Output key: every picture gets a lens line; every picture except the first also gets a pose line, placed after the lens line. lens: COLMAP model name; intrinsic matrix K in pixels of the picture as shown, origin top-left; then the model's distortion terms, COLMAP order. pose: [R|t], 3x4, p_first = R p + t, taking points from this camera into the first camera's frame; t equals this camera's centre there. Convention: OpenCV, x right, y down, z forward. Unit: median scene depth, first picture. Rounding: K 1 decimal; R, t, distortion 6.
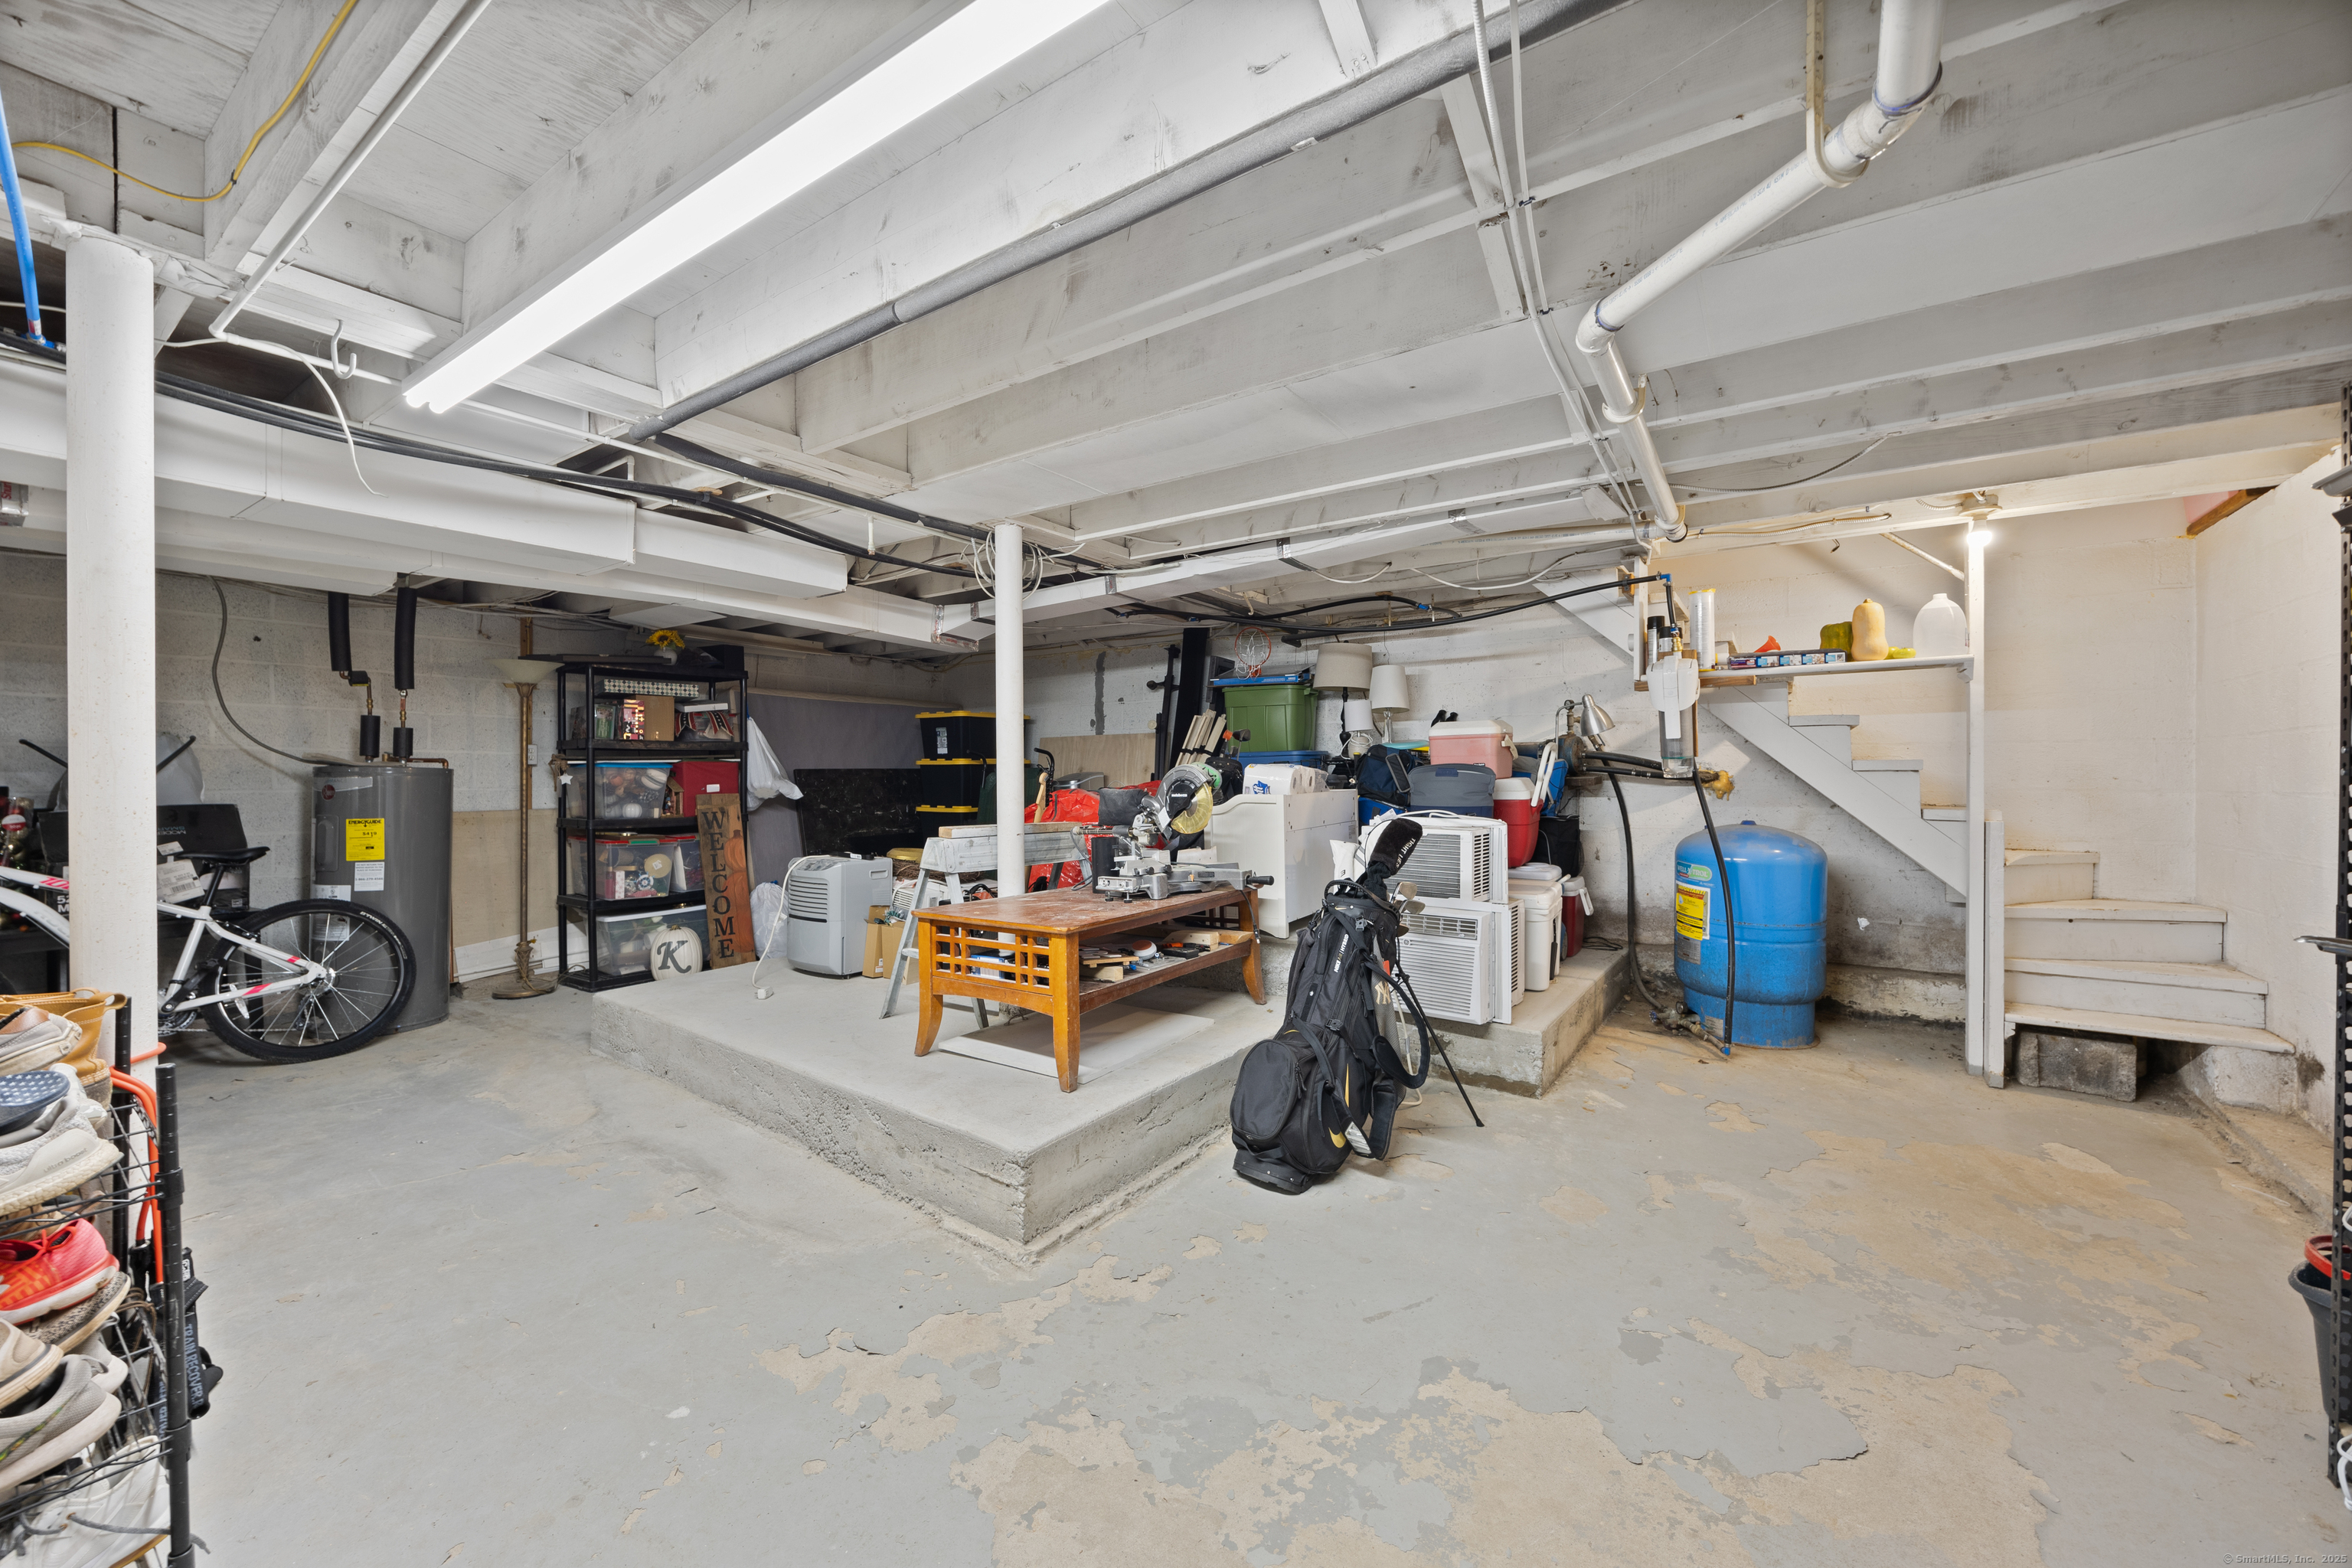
lens RADIAL K [[909.3, 0, 1170.2], [0, 909.3, 777.1], [0, 0, 1]] dist [-0.001280, -0.000129]
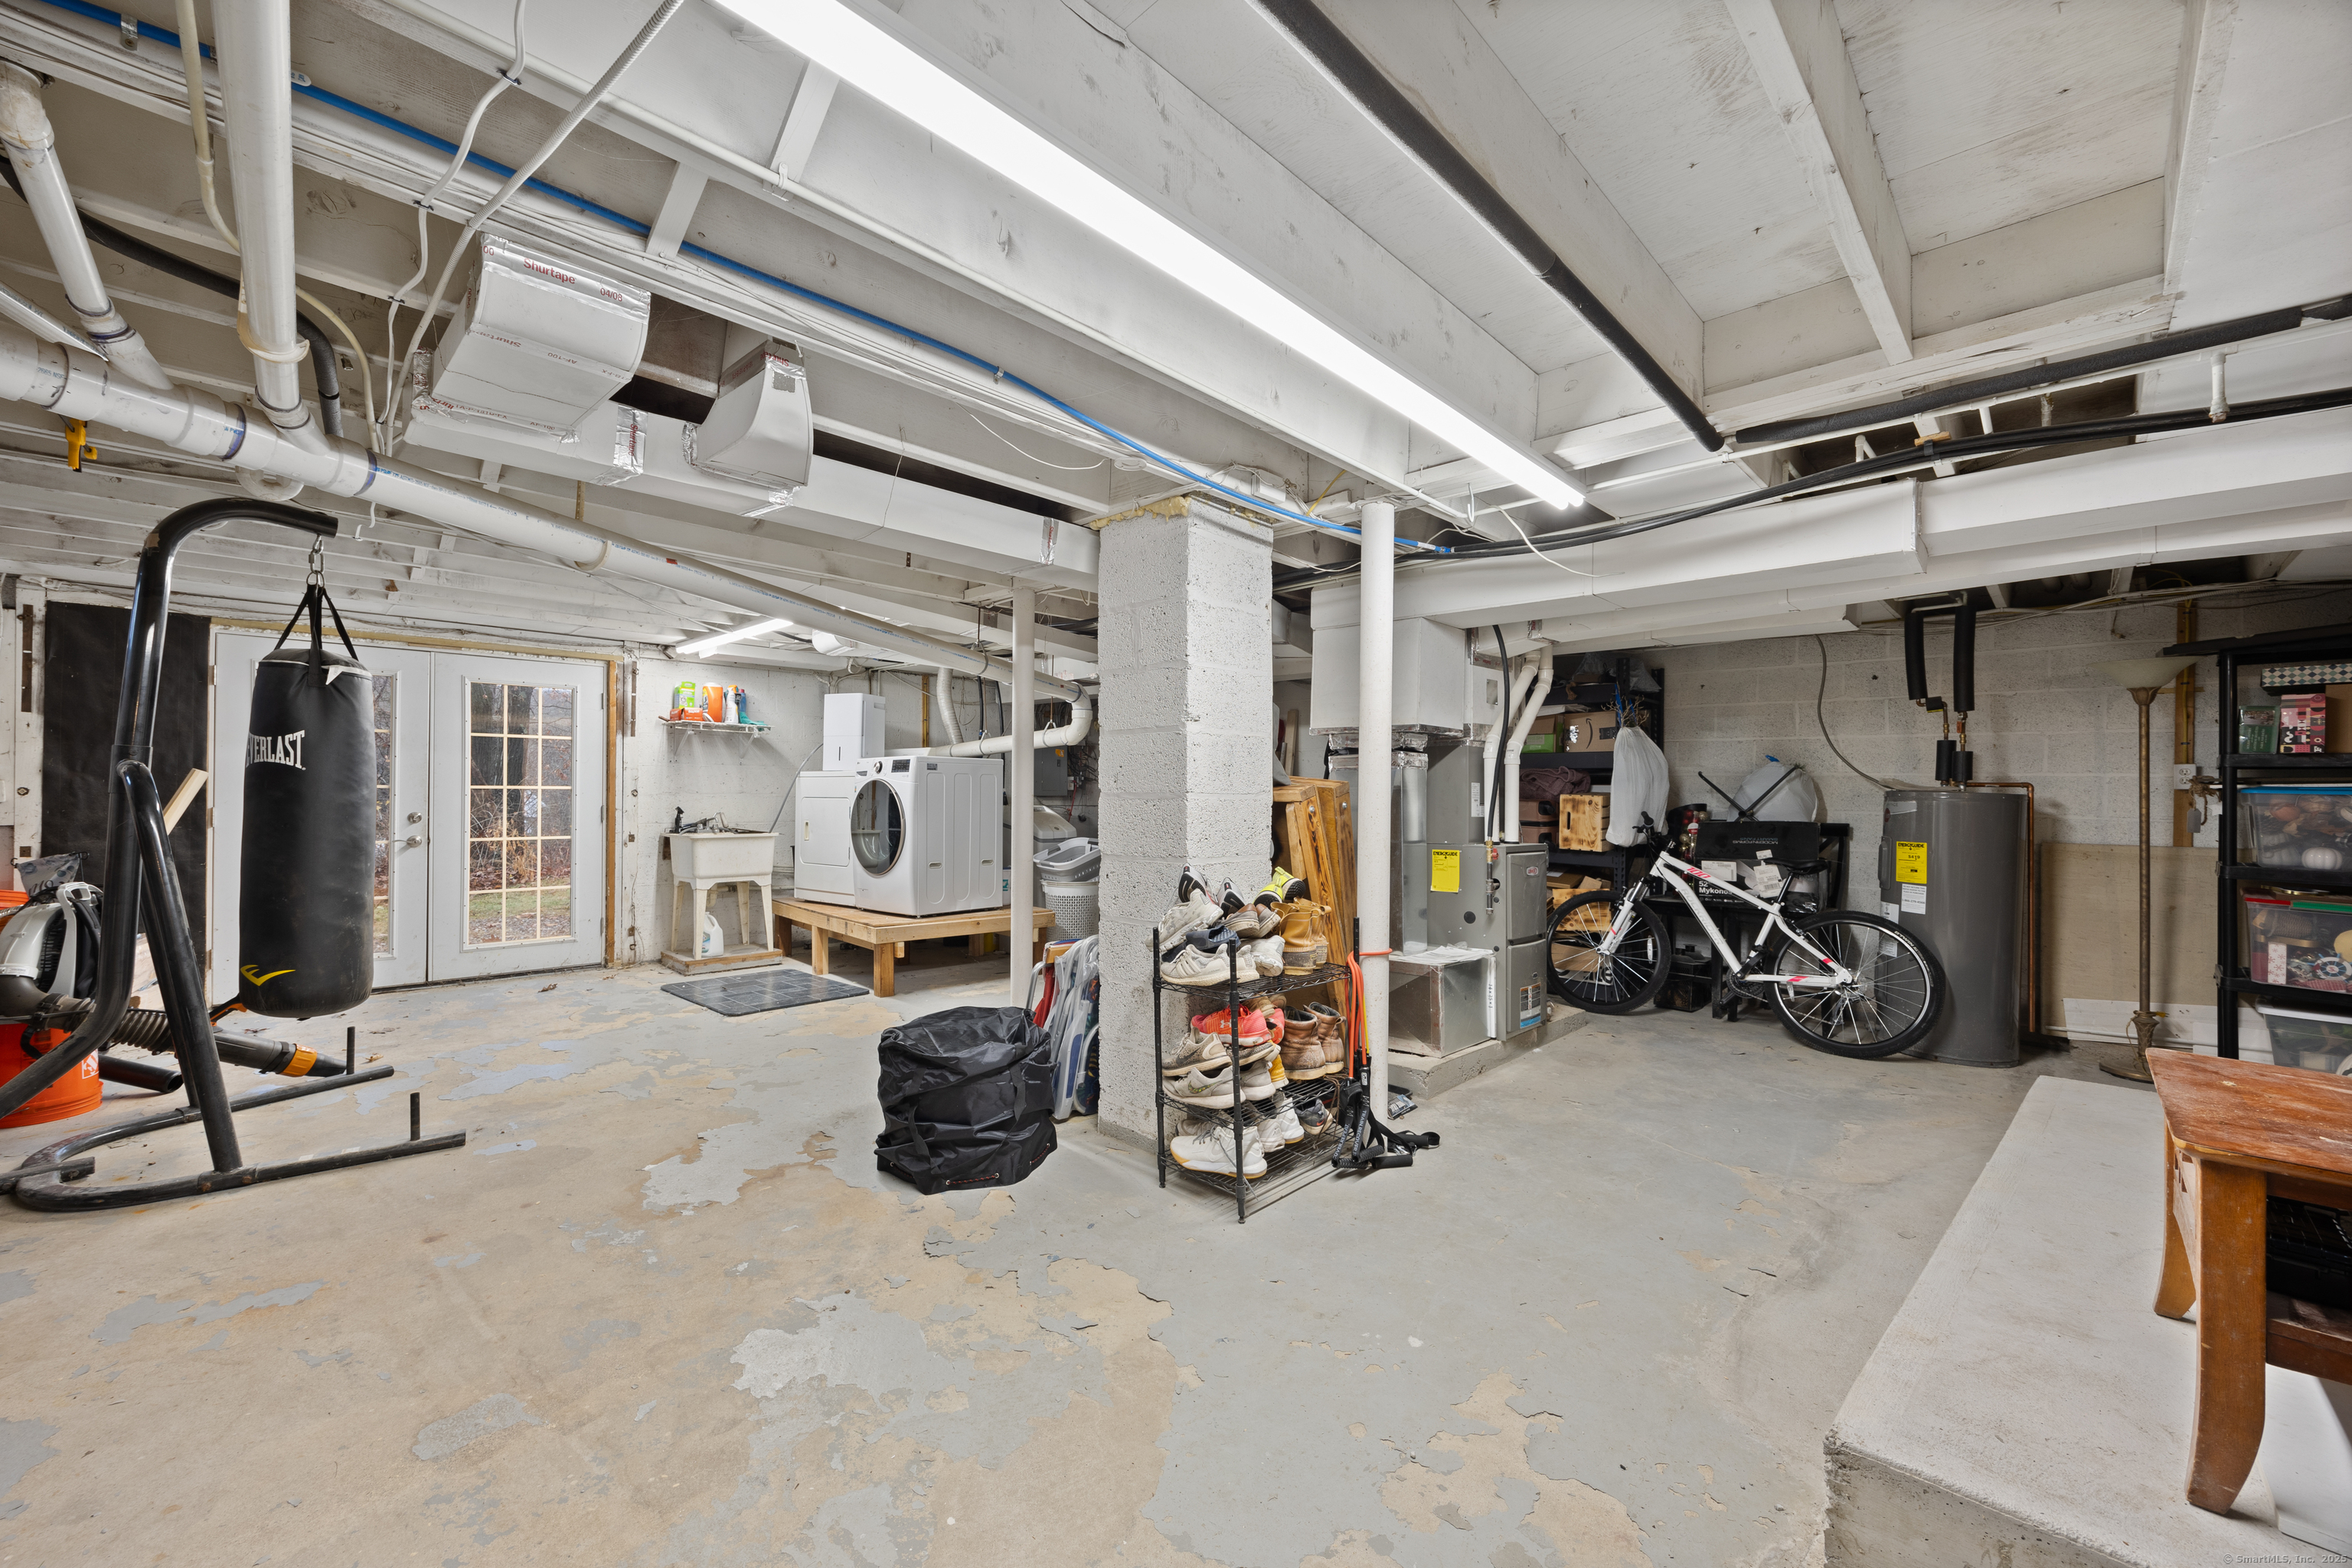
lens RADIAL K [[909.3, 0, 1170.2], [0, 909.3, 777.1], [0, 0, 1]] dist [-0.001280, -0.000129]
pose [[-0.174565, -0.013072, -0.984559, 0.294316], [-0.015770, 0.999821, -0.010479, -0.003687], [0.984519, 0.013697, -0.174739, 0.386114]]
